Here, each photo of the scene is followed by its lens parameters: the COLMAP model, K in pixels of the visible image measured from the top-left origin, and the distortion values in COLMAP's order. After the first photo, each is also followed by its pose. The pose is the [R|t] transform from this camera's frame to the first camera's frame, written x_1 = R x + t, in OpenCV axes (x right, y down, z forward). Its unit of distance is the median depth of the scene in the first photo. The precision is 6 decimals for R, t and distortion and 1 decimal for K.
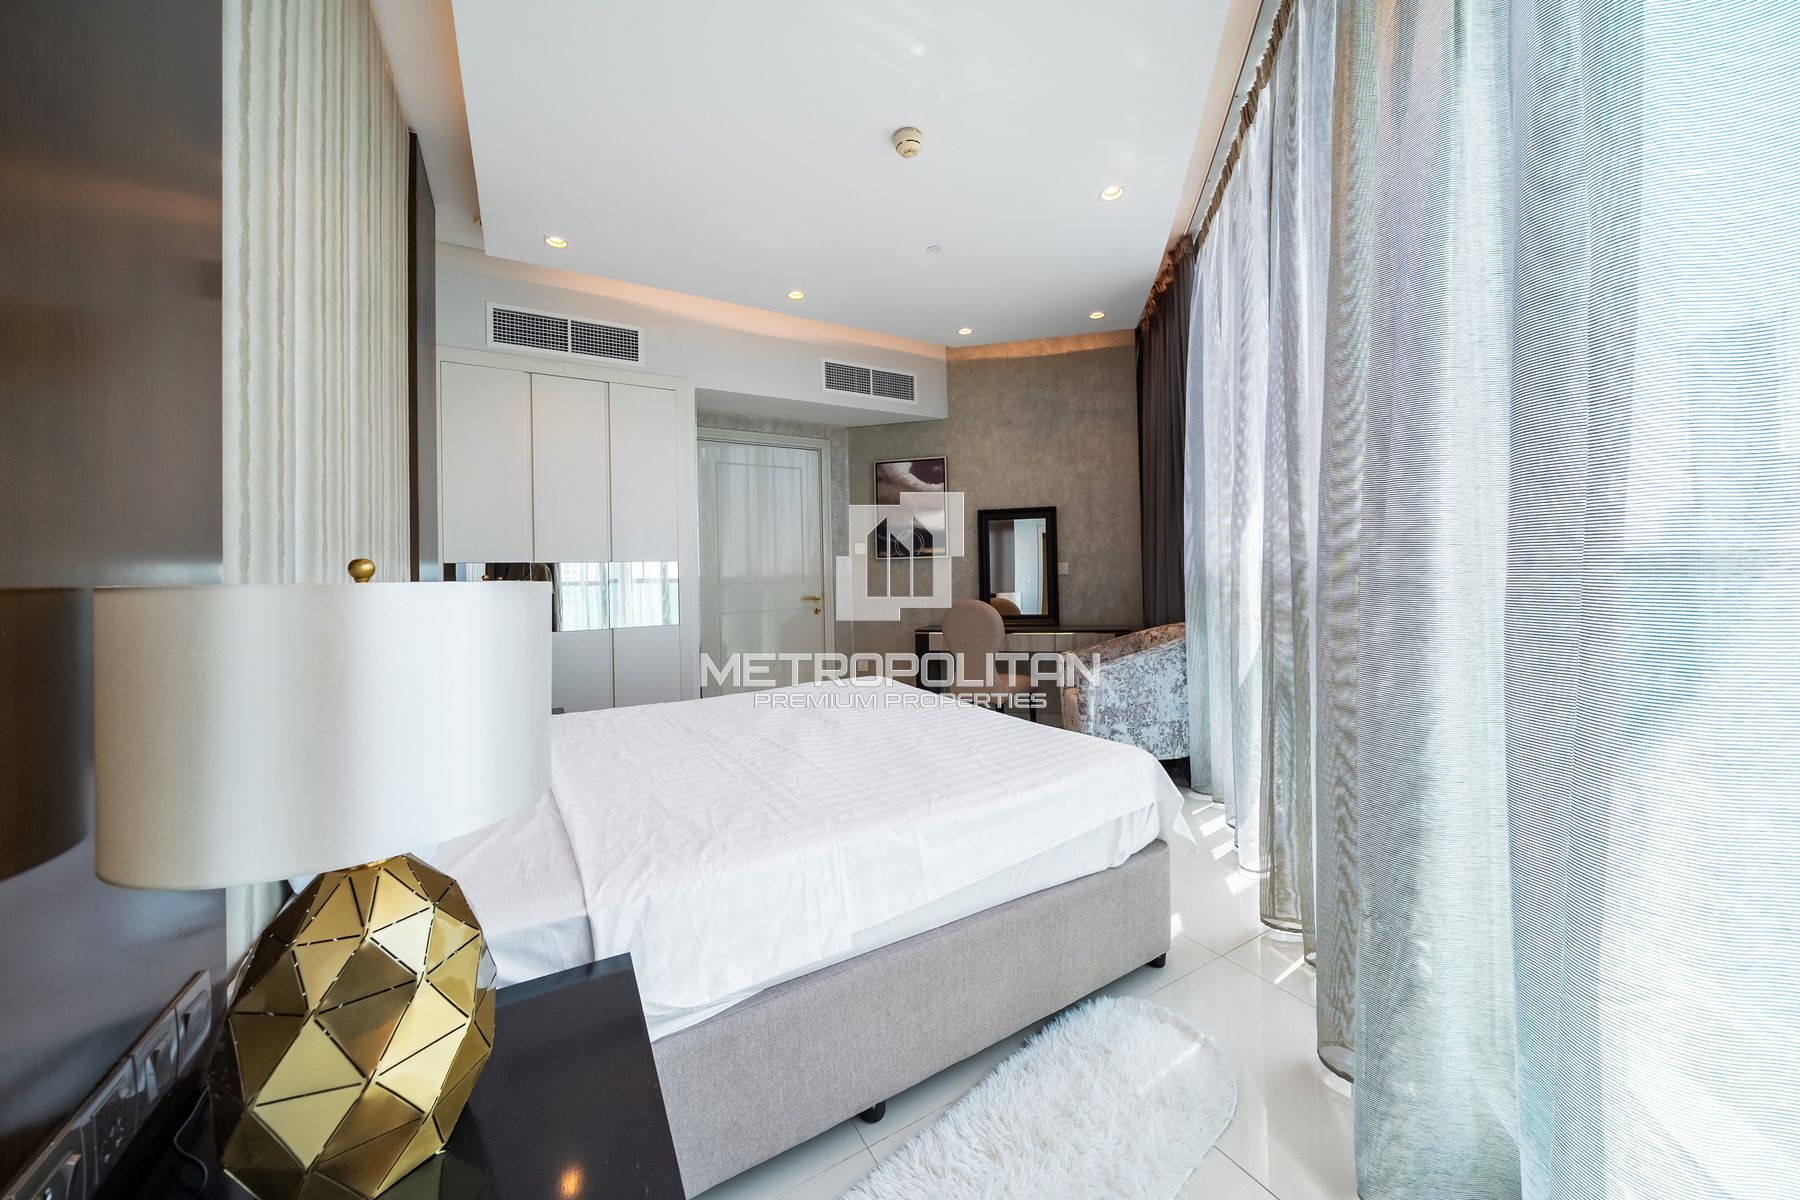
lens RADIAL K [[624.2, 0, 913.4], [0, 624.2, 590.2], [0, 0, 1]] dist [-0.005021, 0.000064]
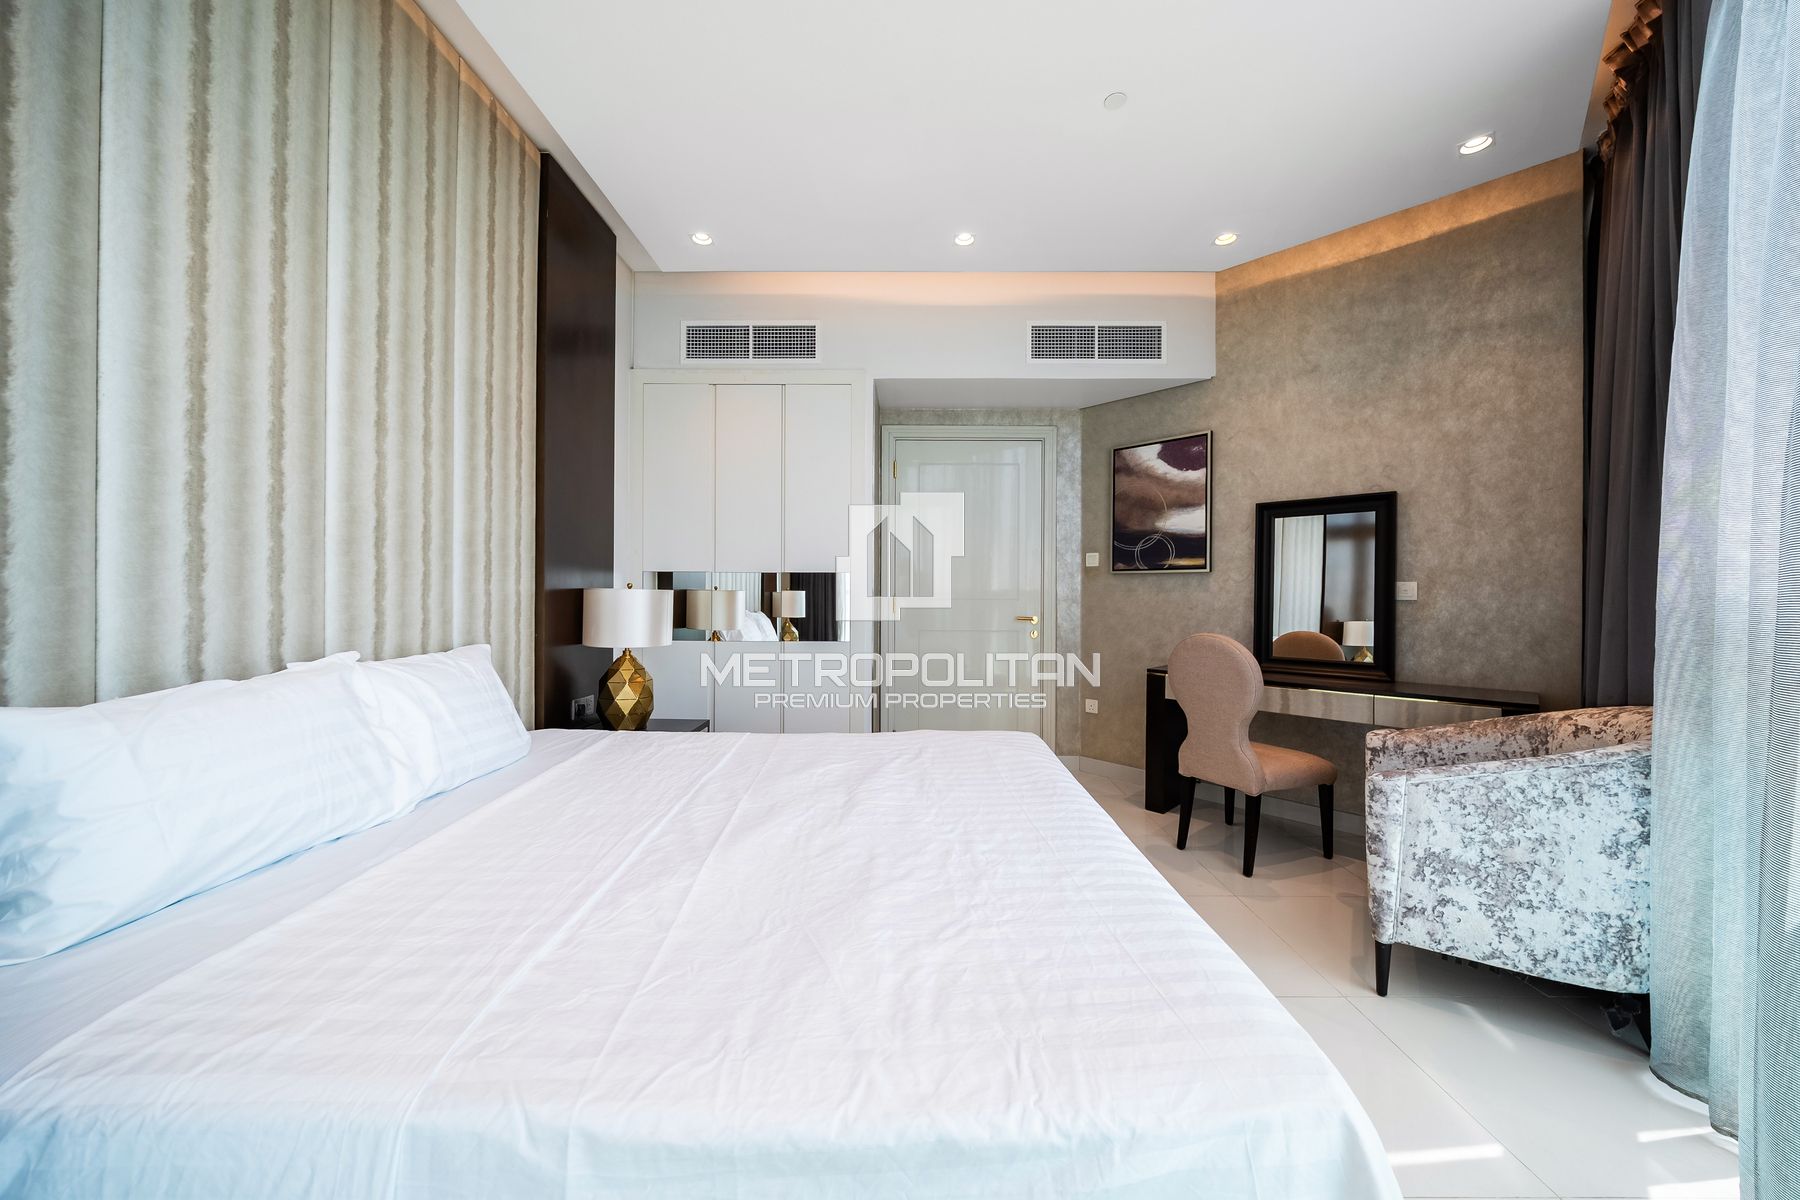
lens RADIAL K [[624.2, 0, 901.0], [0, 624.2, 607.6], [0, 0, 1]] dist [-0.005021, 0.000064]
pose [[0.855450, 0.039115, -0.516406, 0.133308], [-0.035685, 0.999226, 0.016572, -0.010892], [0.516654, 0.004252, 0.856184, 0.215883]]
